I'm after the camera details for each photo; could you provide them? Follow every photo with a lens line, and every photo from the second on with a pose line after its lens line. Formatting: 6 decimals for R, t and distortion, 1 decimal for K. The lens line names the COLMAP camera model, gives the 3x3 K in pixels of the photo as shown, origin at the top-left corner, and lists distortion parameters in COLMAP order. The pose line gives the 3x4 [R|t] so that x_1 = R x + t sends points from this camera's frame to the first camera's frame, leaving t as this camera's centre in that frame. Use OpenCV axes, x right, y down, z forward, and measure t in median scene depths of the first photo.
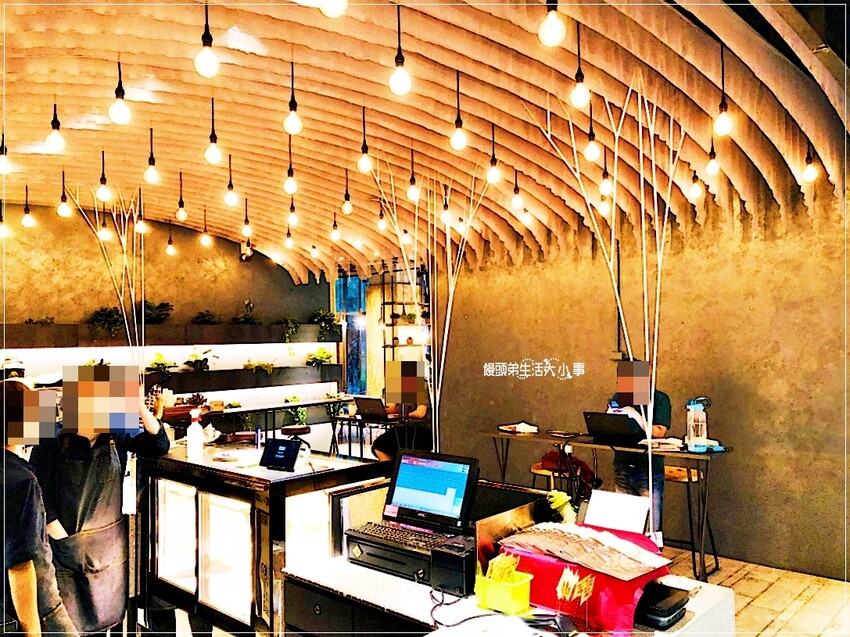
lens RADIAL K [[690.1, 0, 421.6], [0, 690.1, 320.9], [0, 0, 1]] dist [0.002015, 0.002508]
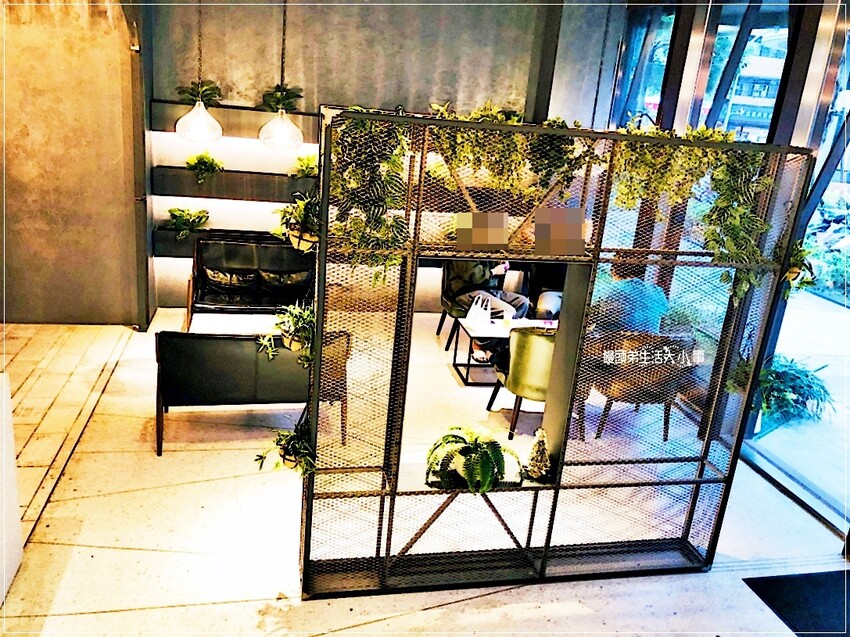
lens RADIAL K [[690.1, 0, 420.6], [0, 690.1, 322.7], [0, 0, 1]] dist [0.002015, 0.002508]
pose [[0.552351, -0.154640, 0.819143, -0.083277], [-0.094445, 0.964707, 0.245805, 0.003190], [-0.828244, -0.213135, 0.518252, -0.147610]]
